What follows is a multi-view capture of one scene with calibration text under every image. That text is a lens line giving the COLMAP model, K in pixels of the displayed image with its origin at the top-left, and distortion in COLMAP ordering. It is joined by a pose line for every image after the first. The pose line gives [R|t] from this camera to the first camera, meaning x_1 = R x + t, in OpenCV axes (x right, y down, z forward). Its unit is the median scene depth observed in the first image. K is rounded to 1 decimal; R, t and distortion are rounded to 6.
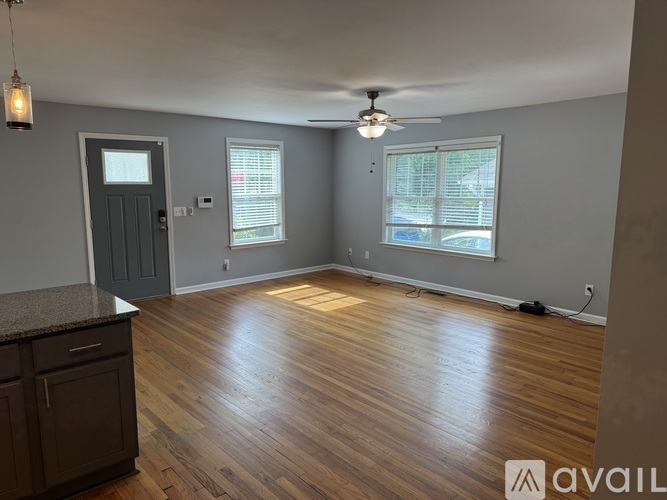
lens RADIAL K [[463.9, 0, 333.5], [0, 463.9, 250.0], [0, 0, 1]] dist [0.123831, -0.155815]
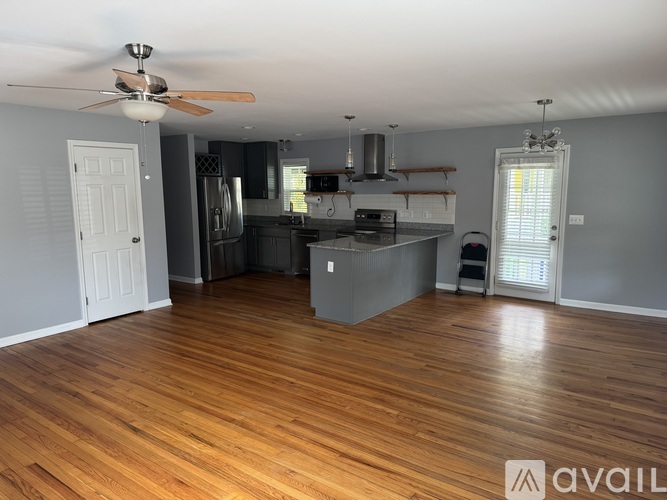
lens RADIAL K [[463.9, 0, 333.5], [0, 463.9, 250.0], [0, 0, 1]] dist [0.123831, -0.155815]
pose [[-0.974756, 0.045100, -0.218673, -0.015657], [-0.017350, 0.961127, 0.275563, -0.226035], [0.222600, 0.272400, -0.936081, 1.499381]]
